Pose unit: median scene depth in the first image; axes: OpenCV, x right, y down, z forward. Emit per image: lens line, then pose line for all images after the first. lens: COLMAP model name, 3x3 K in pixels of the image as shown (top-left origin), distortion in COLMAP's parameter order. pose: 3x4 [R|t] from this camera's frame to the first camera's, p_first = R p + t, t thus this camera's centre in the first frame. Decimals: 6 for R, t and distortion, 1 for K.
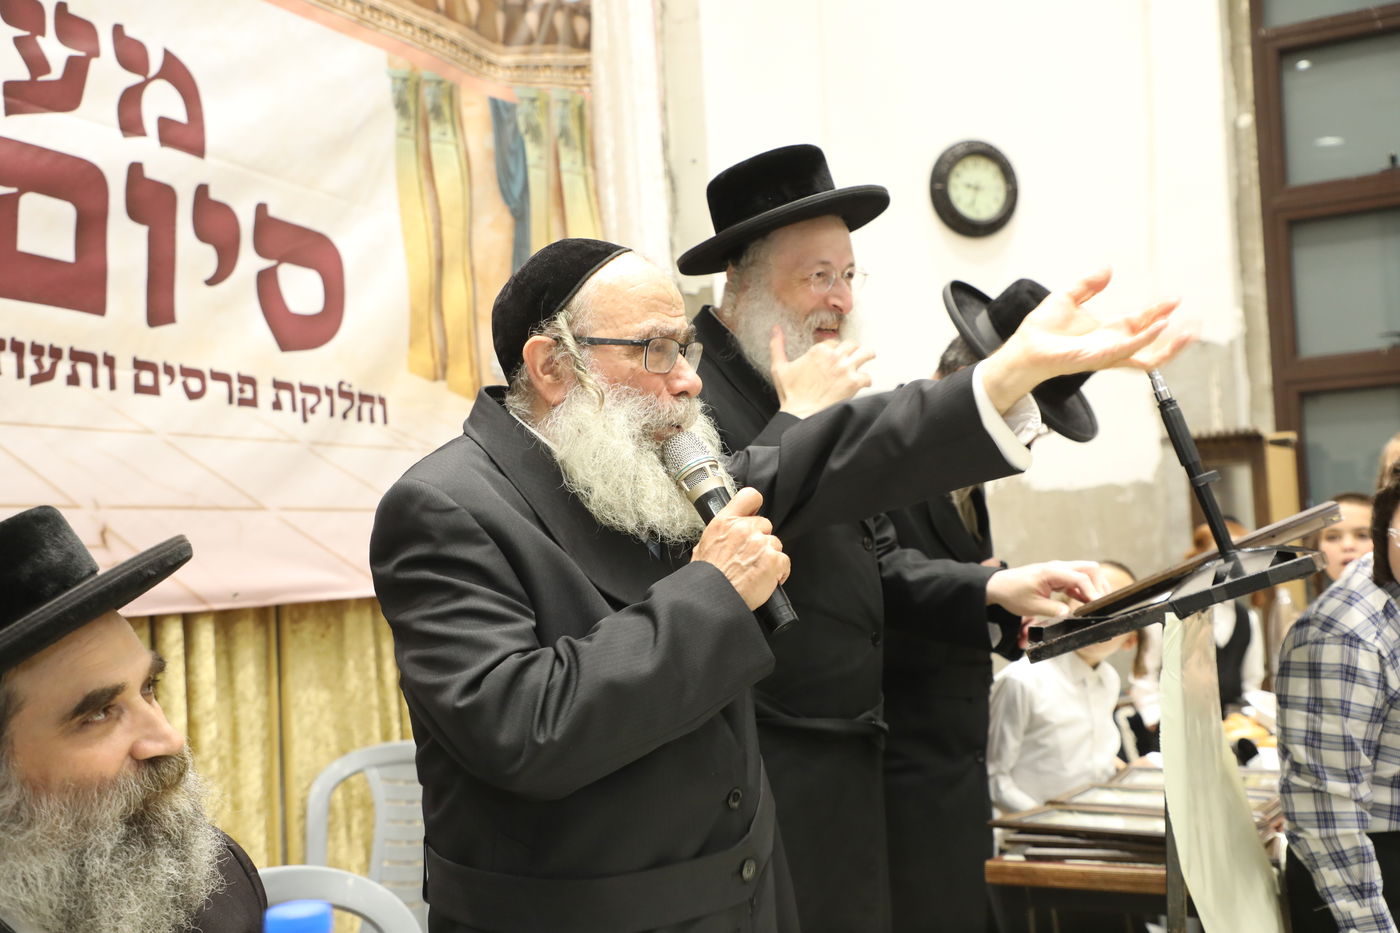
lens RADIAL K [[1613.1, 0, 700.0], [0, 1613.1, 467.9], [0, 0, 1]] dist [0.129258, 0.000000]
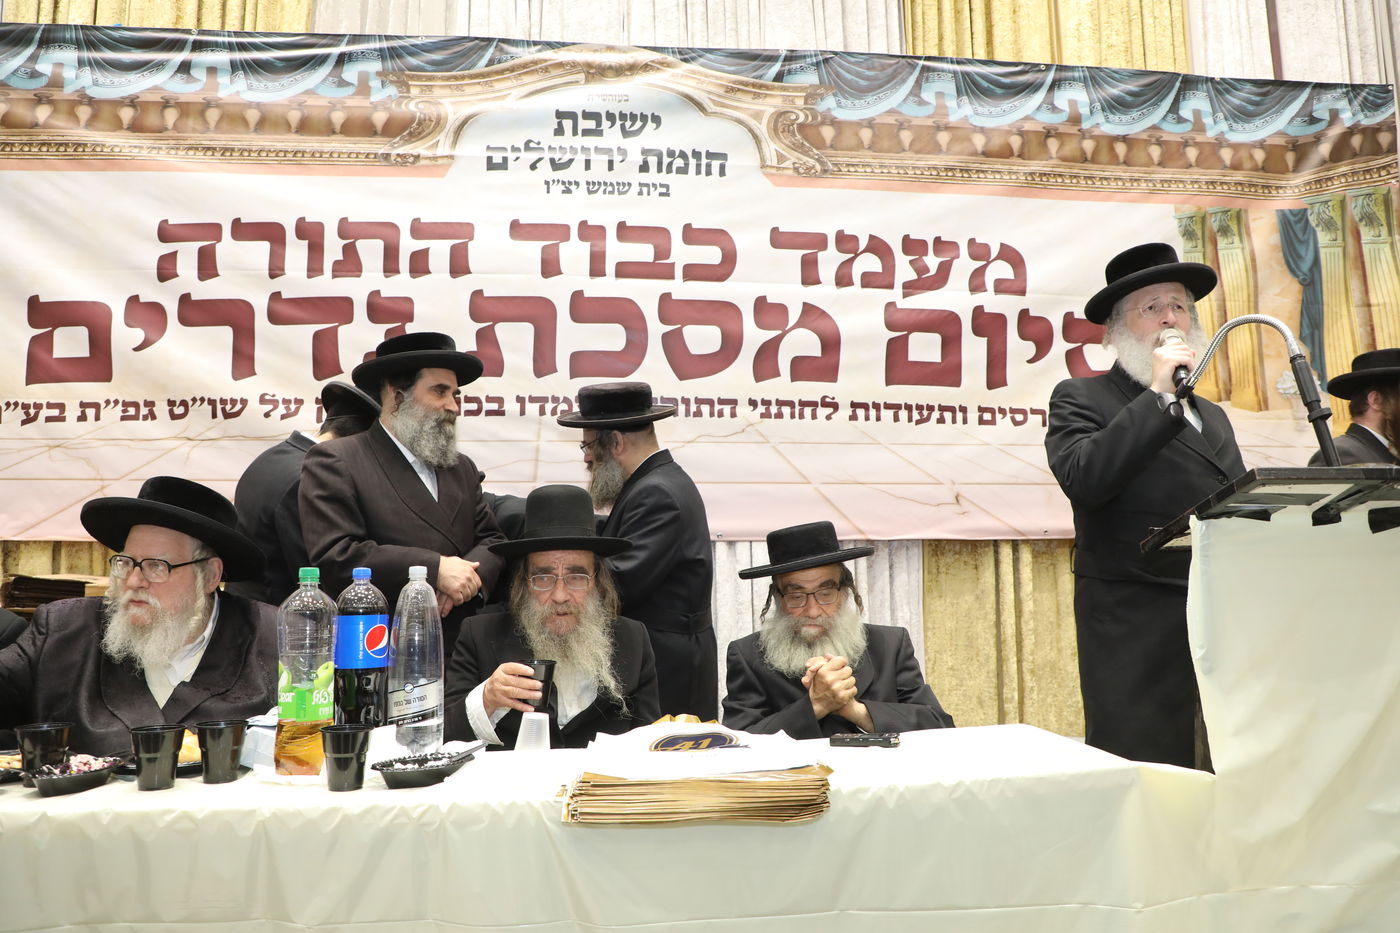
lens RADIAL K [[955.6, 0, 706.9], [0, 955.6, 471.2], [0, 0, 1]] dist [-0.069522, 0.032882]
pose [[0.549066, -0.045617, -0.834533, 0.304809], [0.030620, 0.998937, -0.034458, 0.028248], [0.835218, -0.006634, 0.549879, 0.088906]]
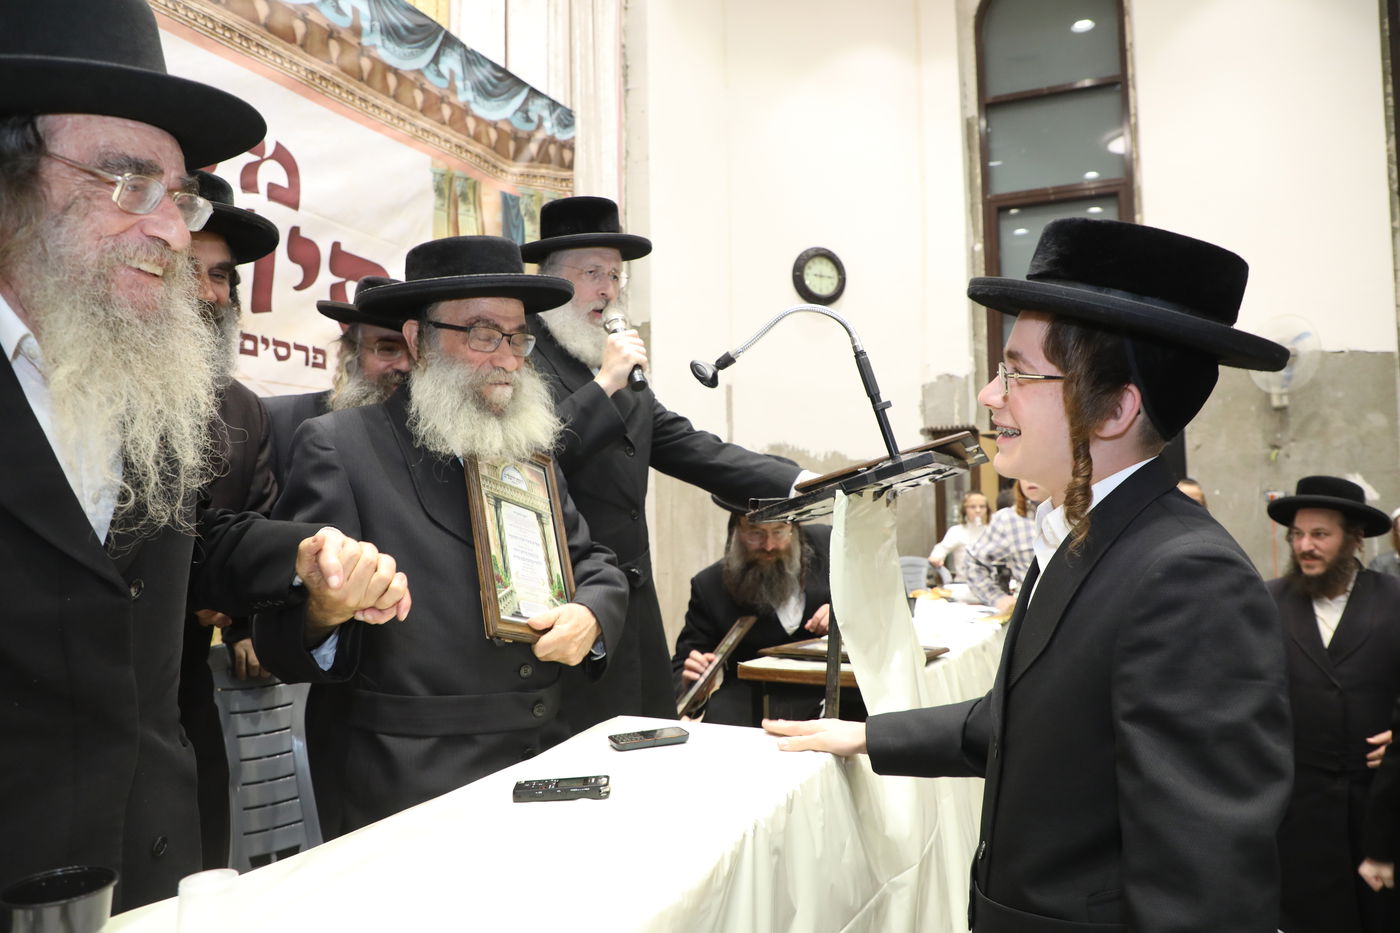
lens RADIAL K [[955.6, 0, 710.9], [0, 955.6, 458.5], [0, 0, 1]] dist [-0.069522, 0.032882]
pose [[0.998682, 0.039474, 0.032801, 0.059929], [-0.039581, 0.999213, 0.002627, 0.025868], [-0.032672, -0.003922, 0.999458, 0.062987]]
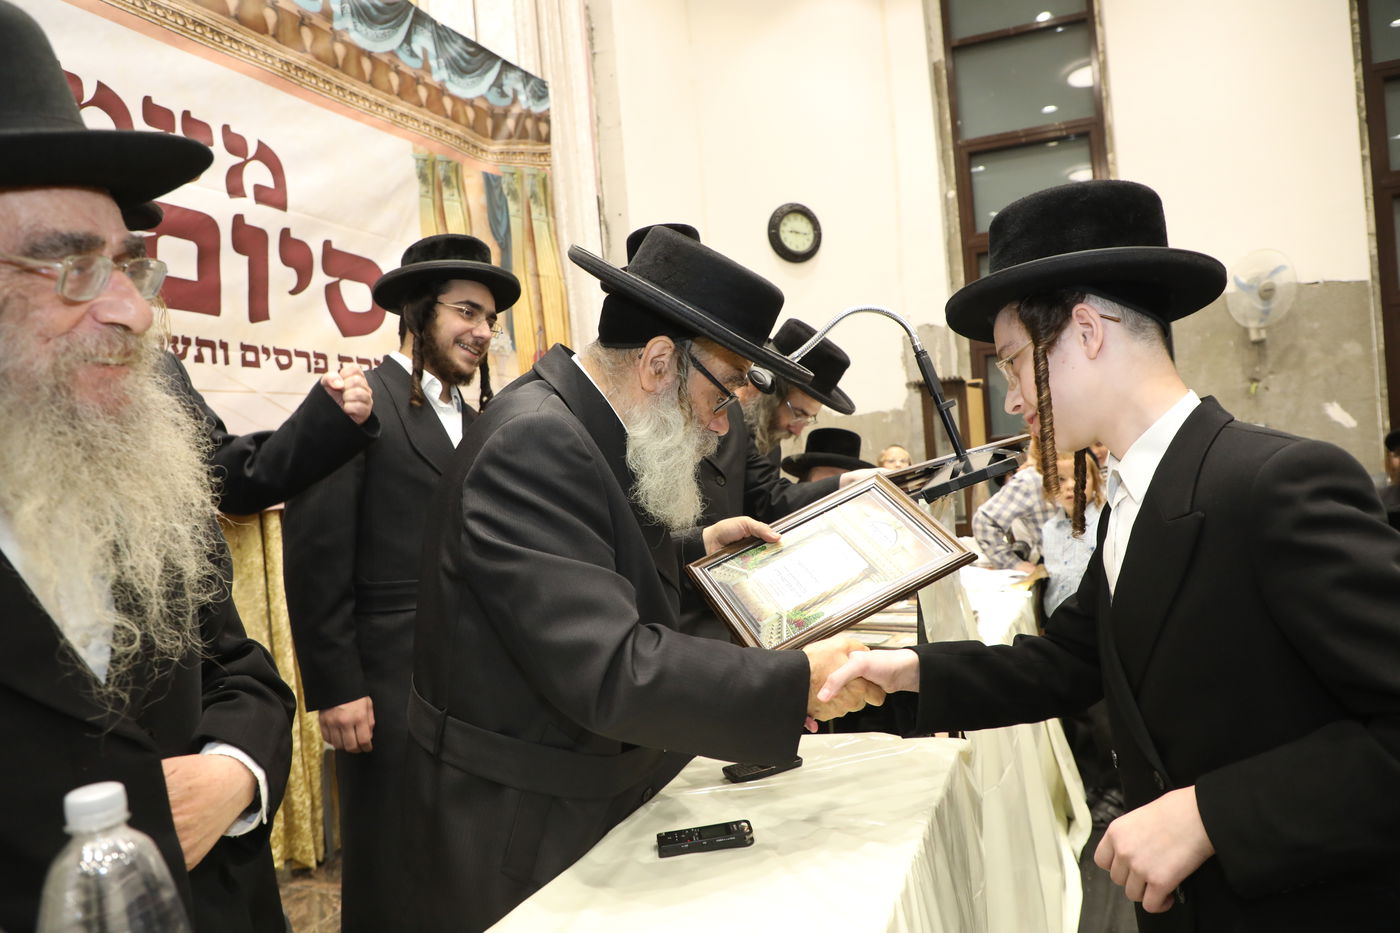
lens RADIAL K [[955.6, 0, 712.3], [0, 955.6, 462.1], [0, 0, 1]] dist [-0.069522, 0.032882]
pose [[0.996967, -0.026109, 0.073309, 0.016815], [0.021853, 0.998062, 0.058259, 0.001065], [-0.074688, -0.056480, 0.995606, 0.071794]]
